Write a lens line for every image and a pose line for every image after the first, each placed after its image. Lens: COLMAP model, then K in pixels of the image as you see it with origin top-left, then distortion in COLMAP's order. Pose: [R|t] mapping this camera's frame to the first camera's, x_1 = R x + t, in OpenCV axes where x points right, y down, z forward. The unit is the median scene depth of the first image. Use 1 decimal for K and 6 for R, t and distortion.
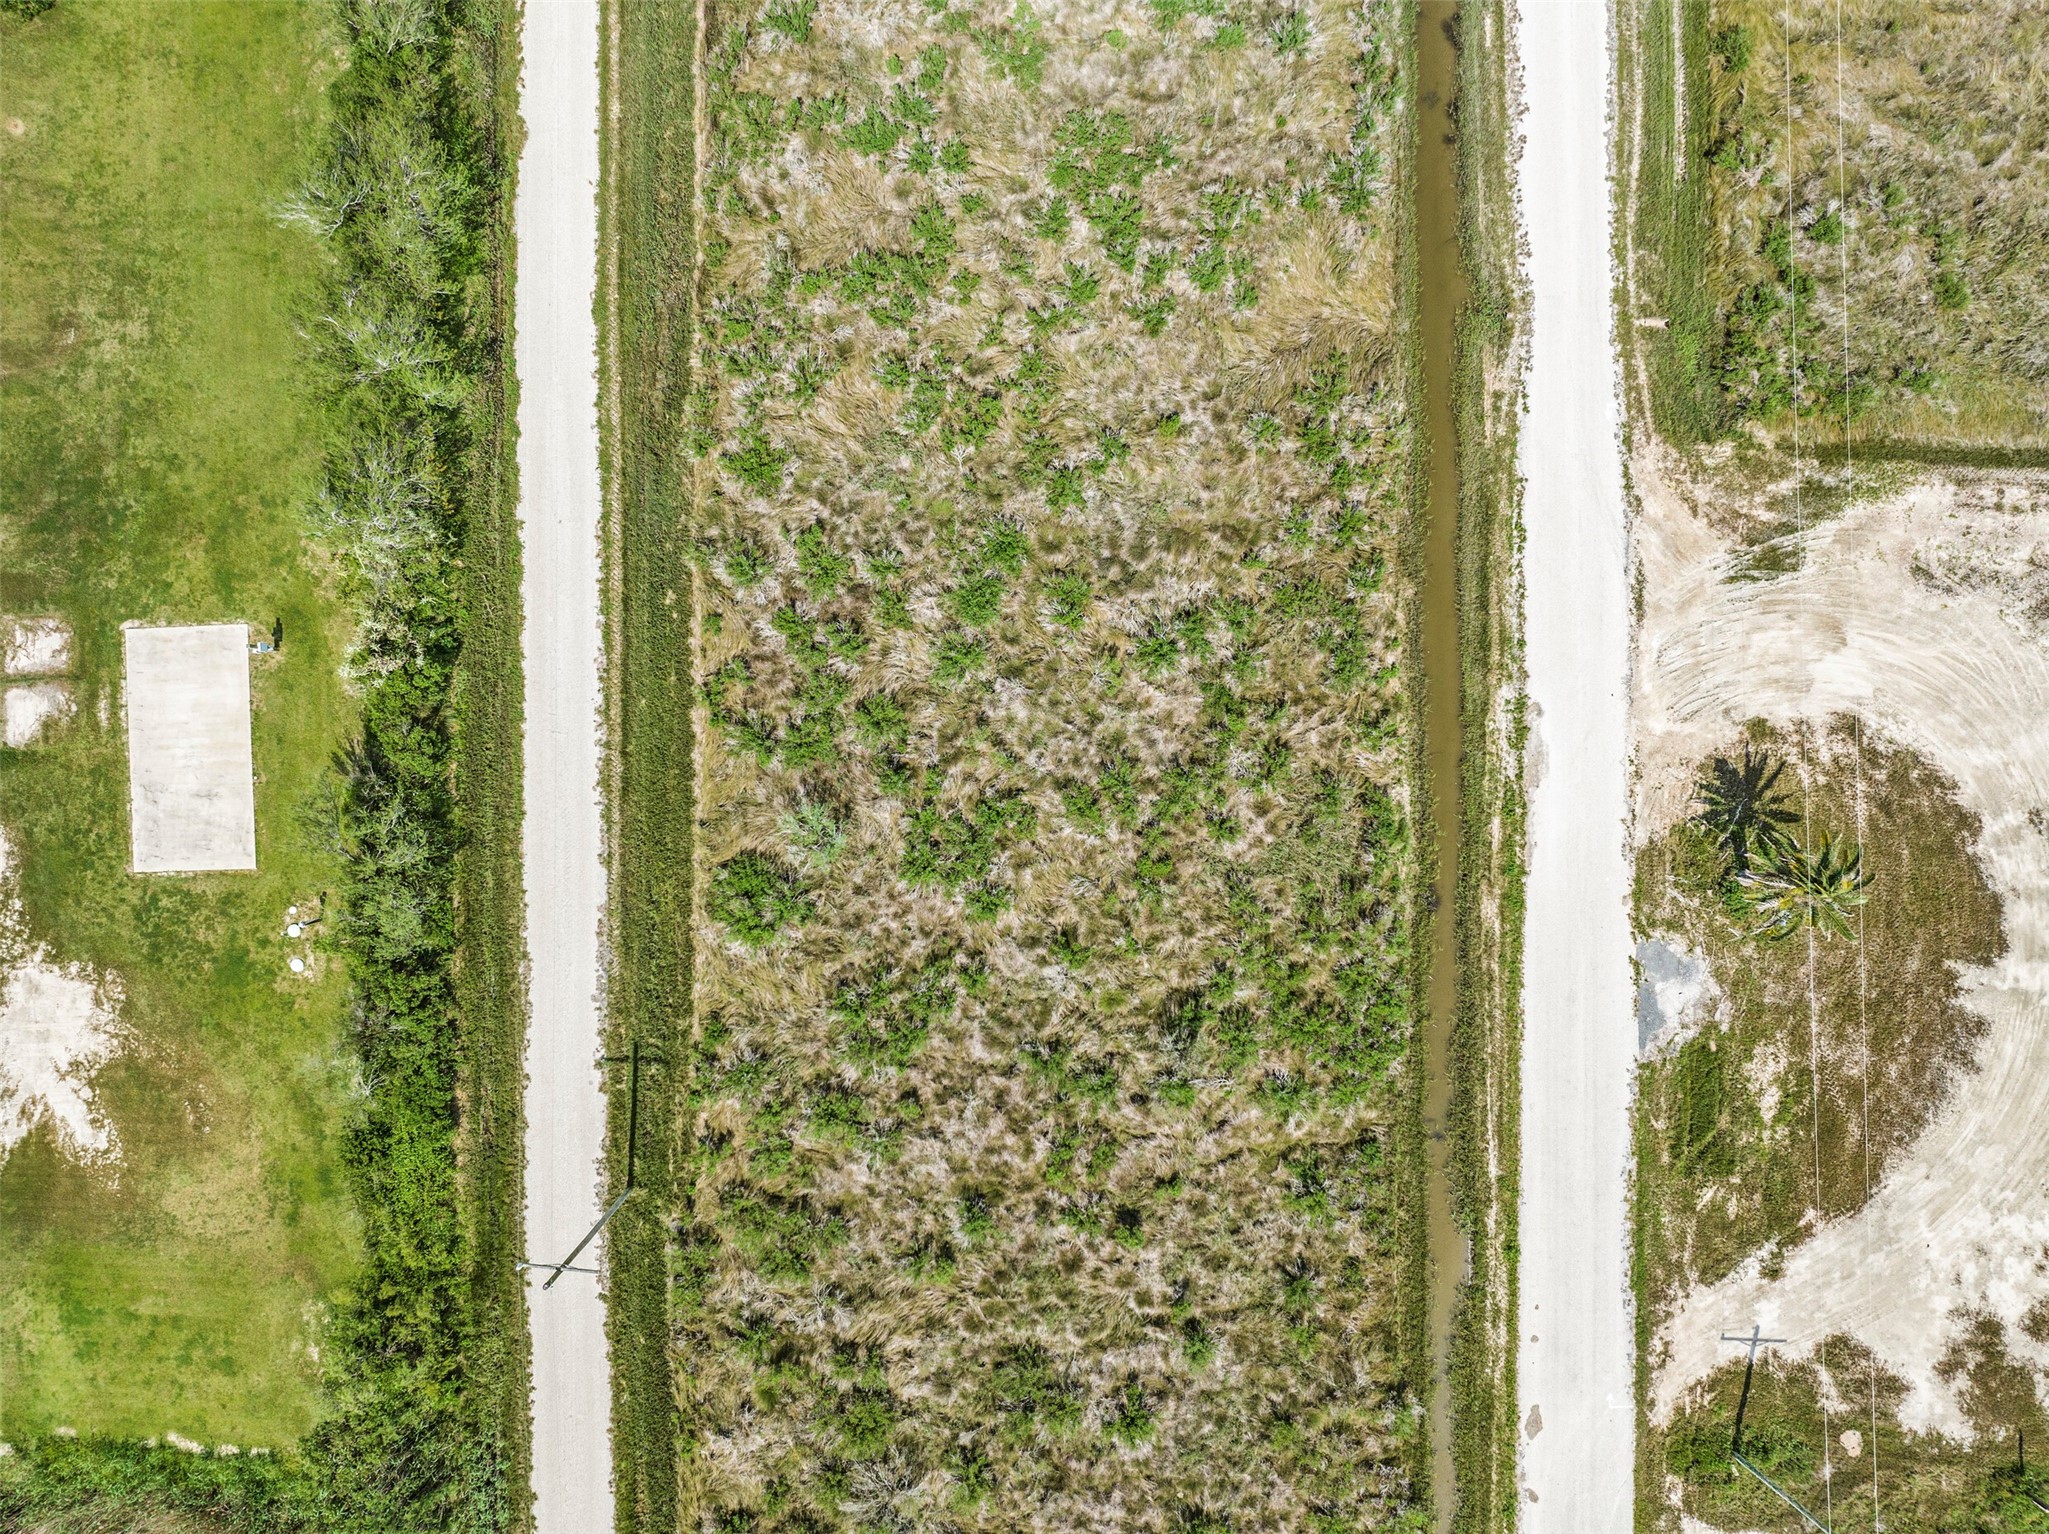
lens RADIAL K [[1440.5, 0, 970.1], [0, 1440.5, 681.8], [0, 0, 1]] dist [-0.035241, 0.003601]
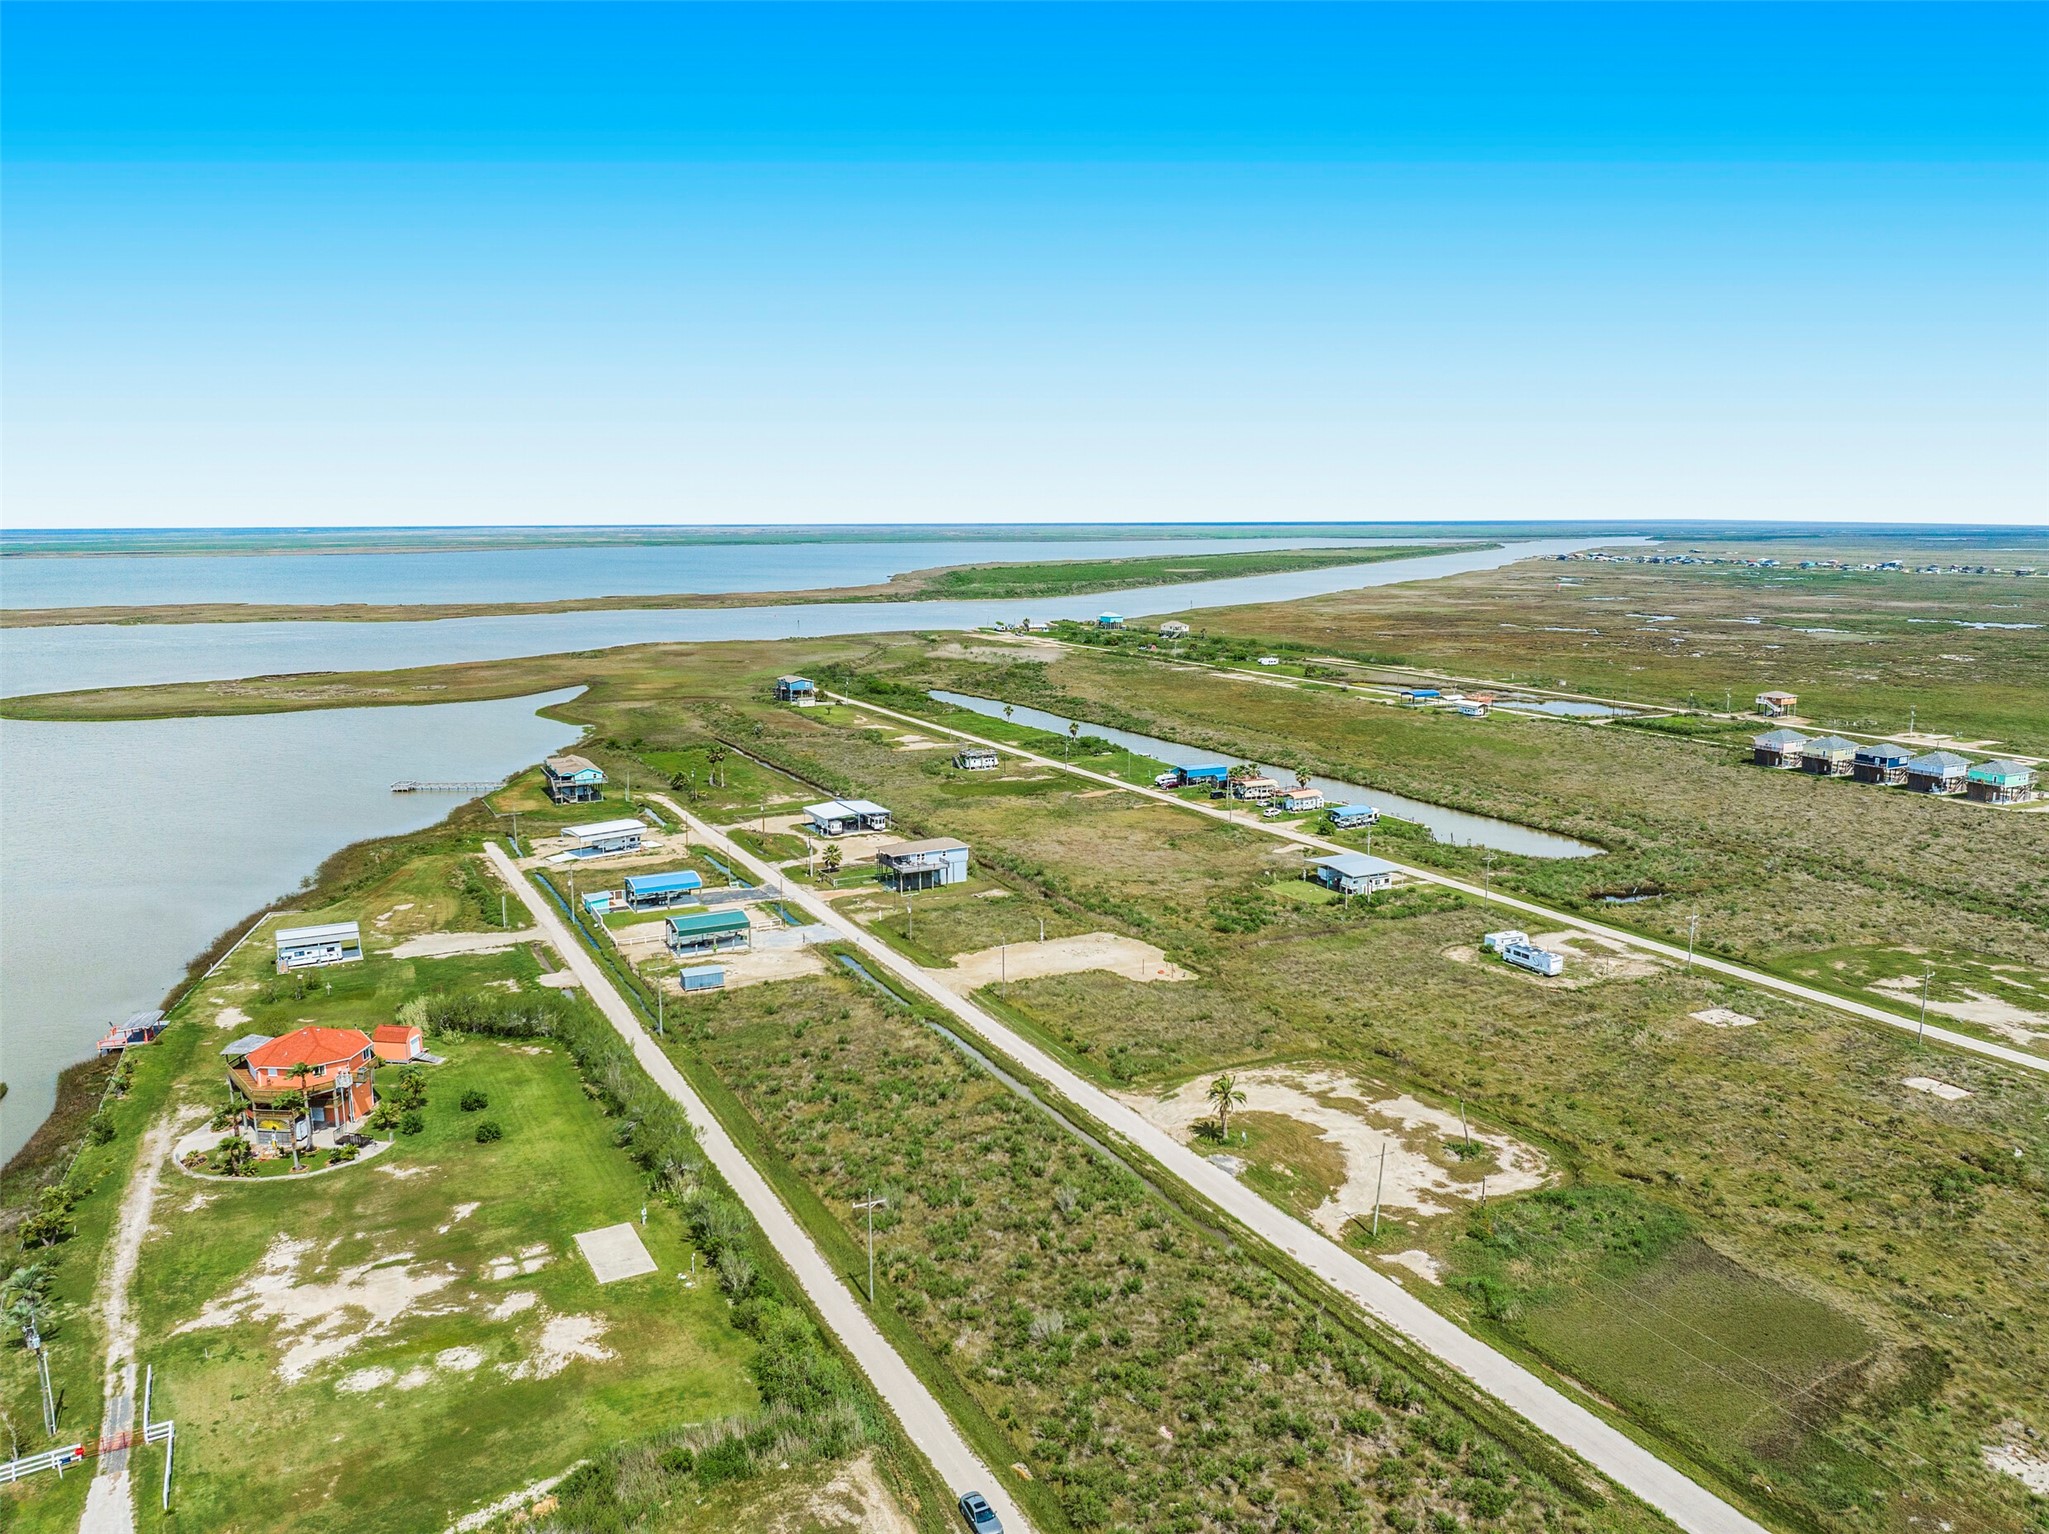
lens RADIAL K [[1440.5, 0, 1019.7], [0, 1440.5, 757.5], [0, 0, 1]] dist [-0.035241, 0.003601]
pose [[0.889000, -0.083155, 0.450293, -0.918176], [0.457869, 0.148724, -0.876492, 2.163360], [0.005915, 0.985376, 0.170290, -0.140781]]
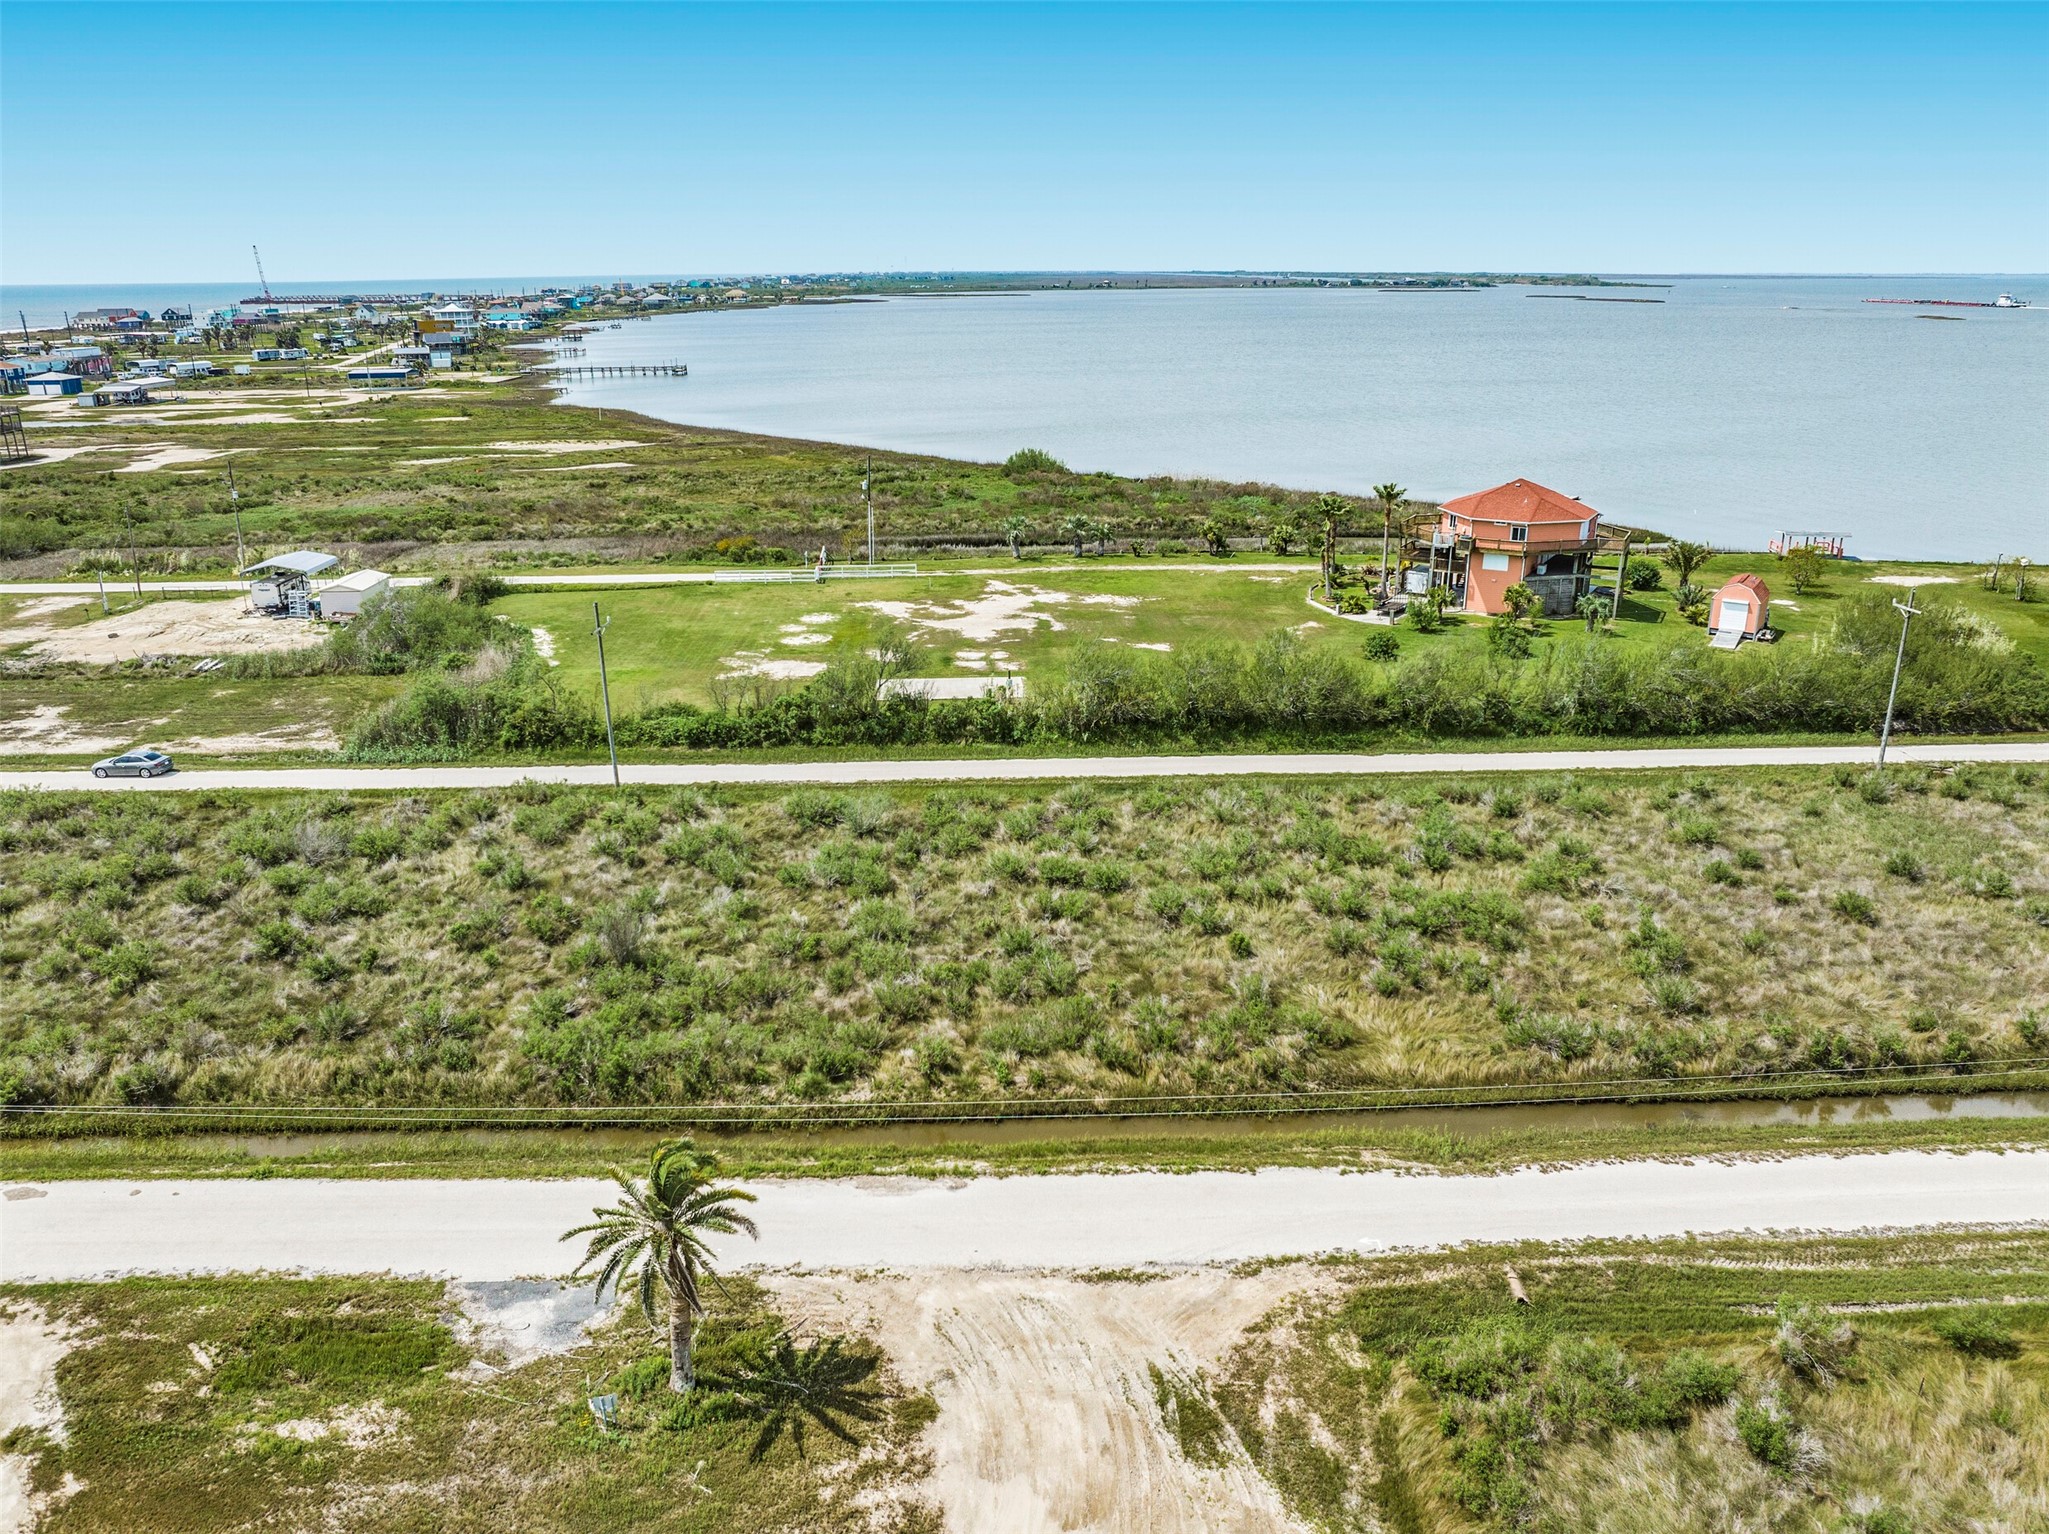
lens RADIAL K [[1440.5, 0, 1018.3], [0, 1440.5, 748.6], [0, 0, 1]] dist [-0.035241, 0.003601]
pose [[0.022379, 0.313457, -0.949339, 1.052220], [-0.999709, 0.015583, -0.018422, -0.002626], [0.009019, 0.949475, 0.313714, 0.536713]]
